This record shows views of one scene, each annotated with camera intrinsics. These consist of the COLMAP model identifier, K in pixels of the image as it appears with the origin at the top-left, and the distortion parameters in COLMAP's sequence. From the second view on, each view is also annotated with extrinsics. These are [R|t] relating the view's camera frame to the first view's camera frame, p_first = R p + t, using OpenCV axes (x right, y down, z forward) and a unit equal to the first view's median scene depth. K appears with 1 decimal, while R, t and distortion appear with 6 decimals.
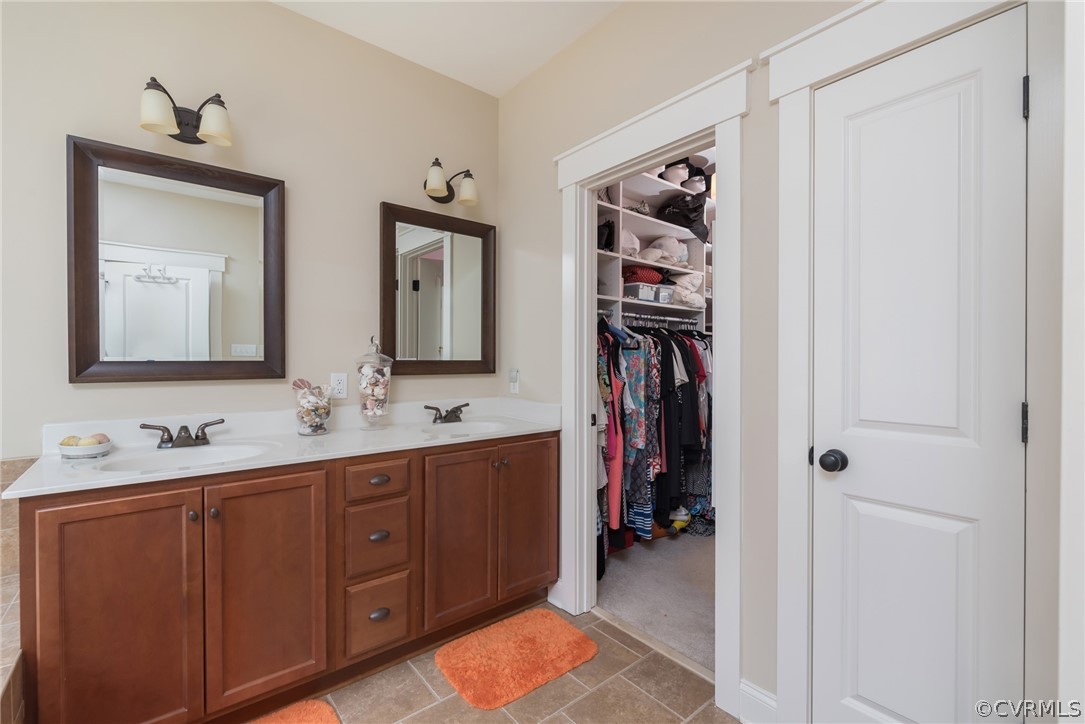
lens RADIAL K [[470.2, 0, 539.9], [0, 470.2, 362.9], [0, 0, 1]] dist [-0.000402, -0.000577]
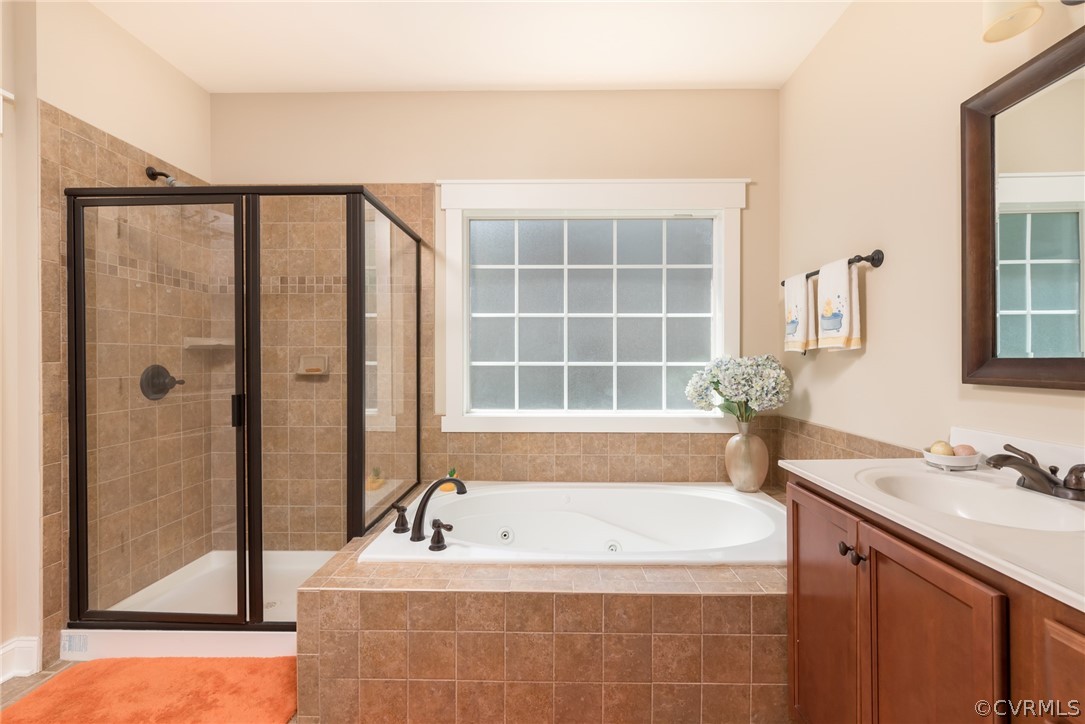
lens RADIAL K [[470.2, 0, 552.0], [0, 470.2, 359.9], [0, 0, 1]] dist [-0.000402, -0.000577]
pose [[-0.623786, 0.001891, -0.781593, 0.142297], [-0.004329, 0.999973, 0.005875, -0.002186], [0.781583, 0.007048, -0.623761, 0.766853]]
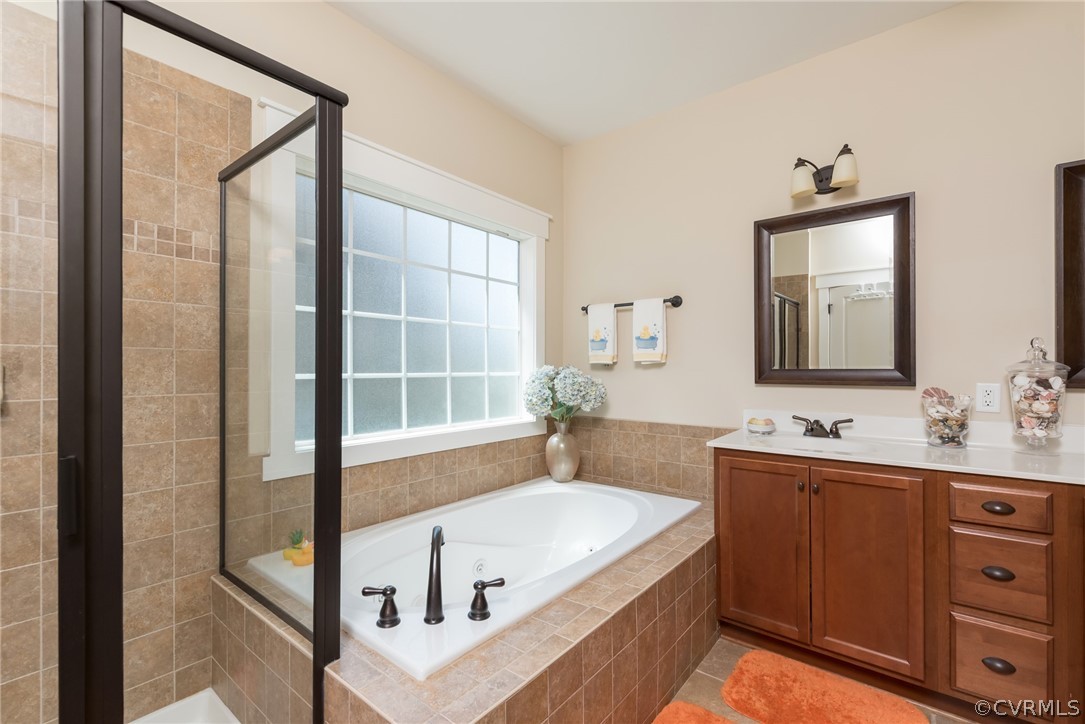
lens RADIAL K [[470.2, 0, 551.2], [0, 470.2, 367.3], [0, 0, 1]] dist [-0.000402, -0.000577]
pose [[0.224620, -0.002568, -0.974443, 0.272397], [-0.004765, 0.999982, -0.003734, -0.000257], [0.974435, 0.005482, 0.224603, 0.009957]]
